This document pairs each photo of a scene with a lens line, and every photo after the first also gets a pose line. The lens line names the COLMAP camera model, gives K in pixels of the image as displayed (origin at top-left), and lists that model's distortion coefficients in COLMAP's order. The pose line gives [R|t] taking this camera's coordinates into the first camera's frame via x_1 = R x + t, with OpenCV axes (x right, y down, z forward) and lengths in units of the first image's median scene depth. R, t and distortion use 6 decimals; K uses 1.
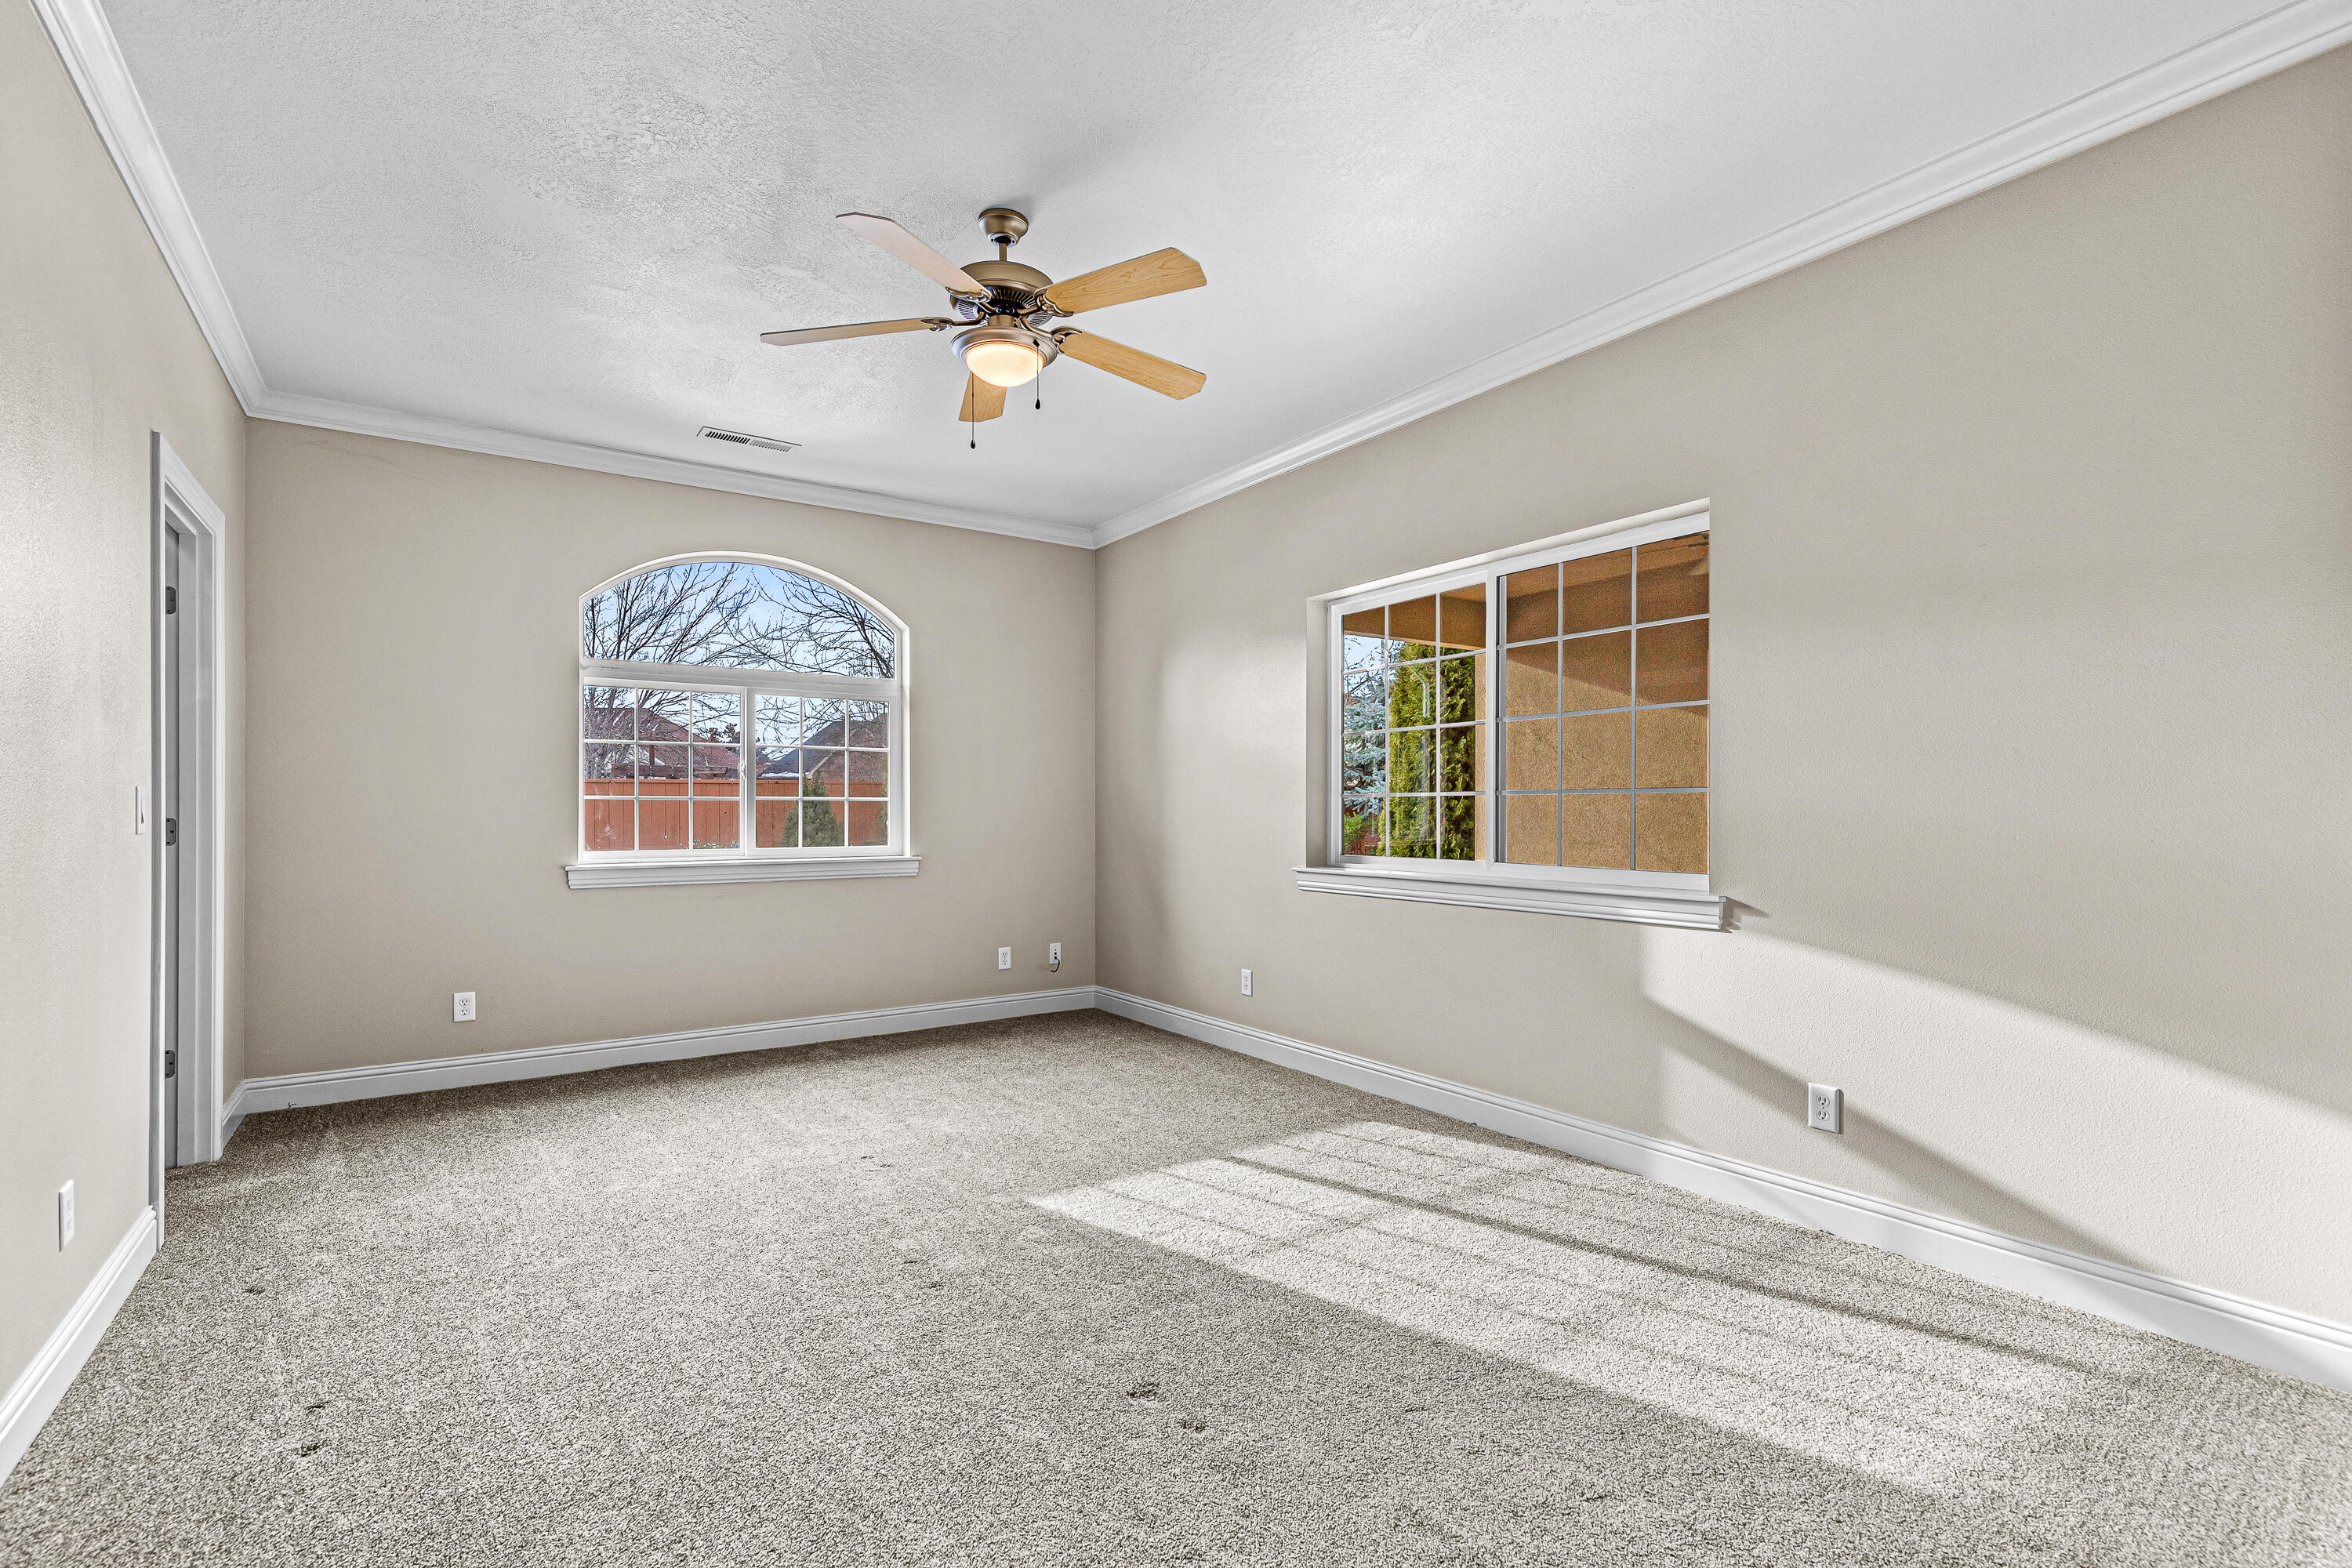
lens RADIAL K [[1082.3, 0, 1178.7], [0, 1082.3, 776.8], [0, 0, 1]] dist [0.008238, -0.000216]
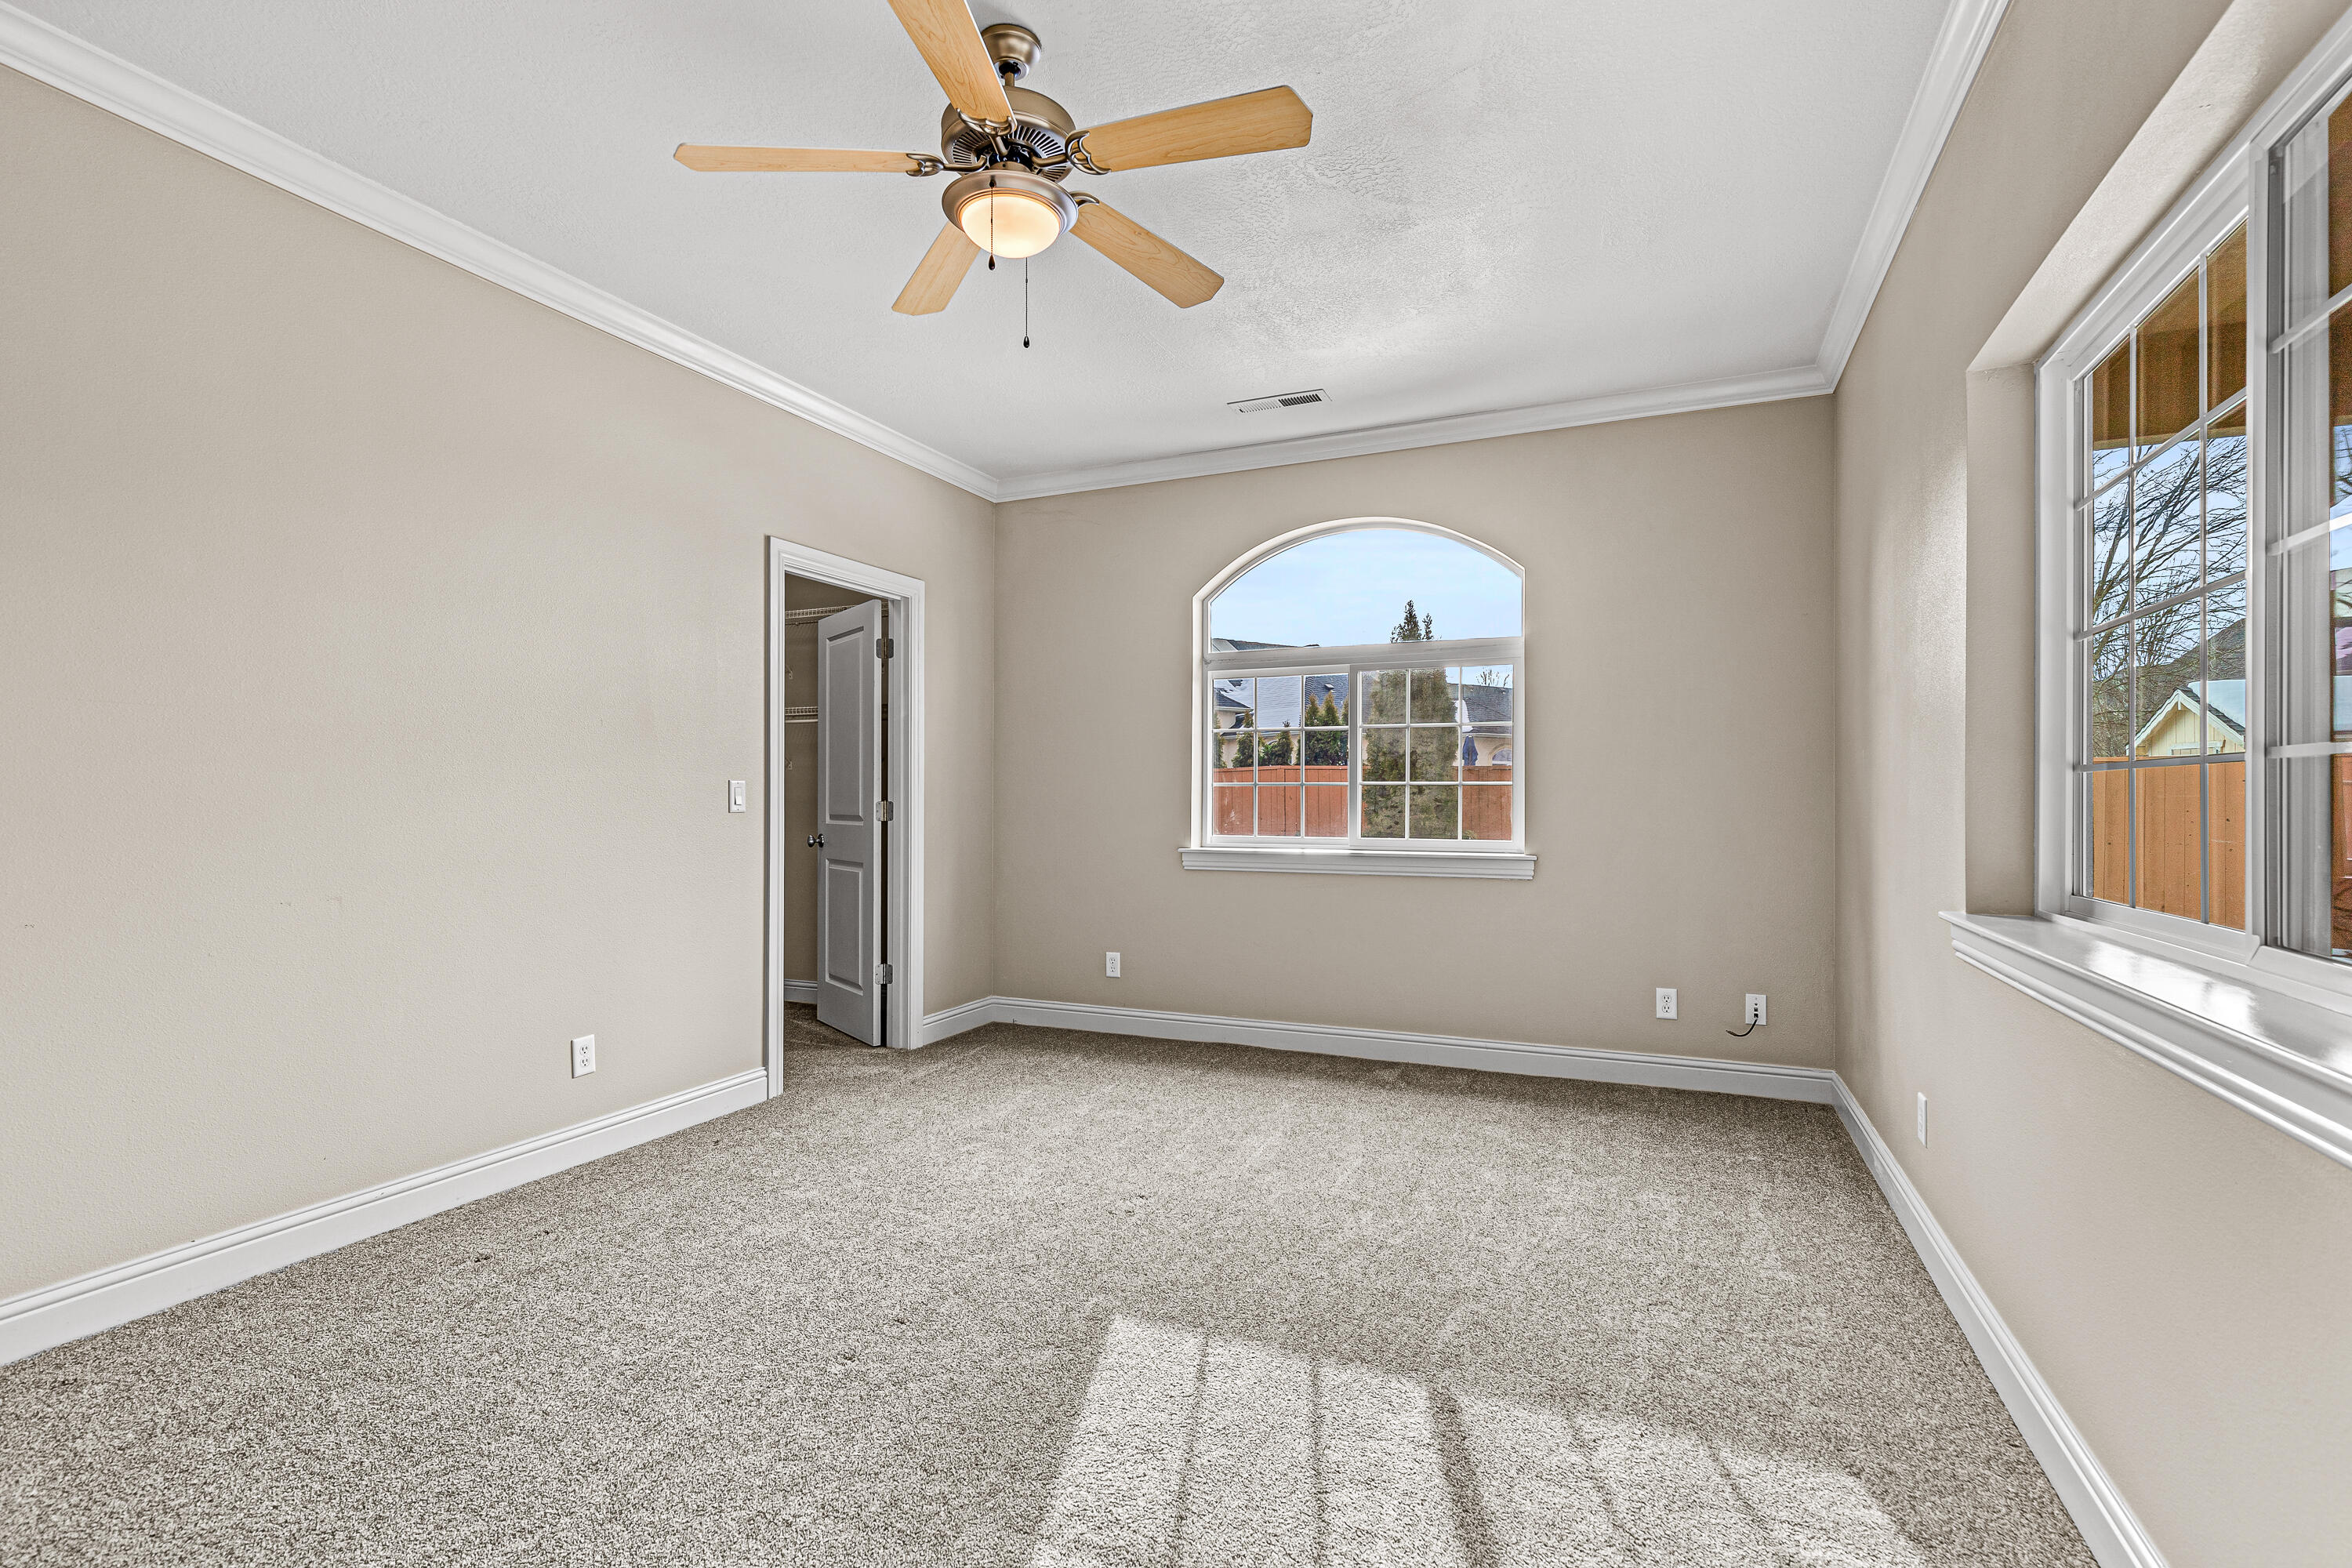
lens RADIAL K [[1082.3, 0, 1172.1], [0, 1082.3, 776.6], [0, 0, 1]] dist [0.008238, -0.000216]
pose [[0.525997, -0.012269, -0.850398, 0.365878], [0.024576, 0.999698, 0.000778, 0.010499], [0.850131, -0.021308, 0.526140, 0.445132]]
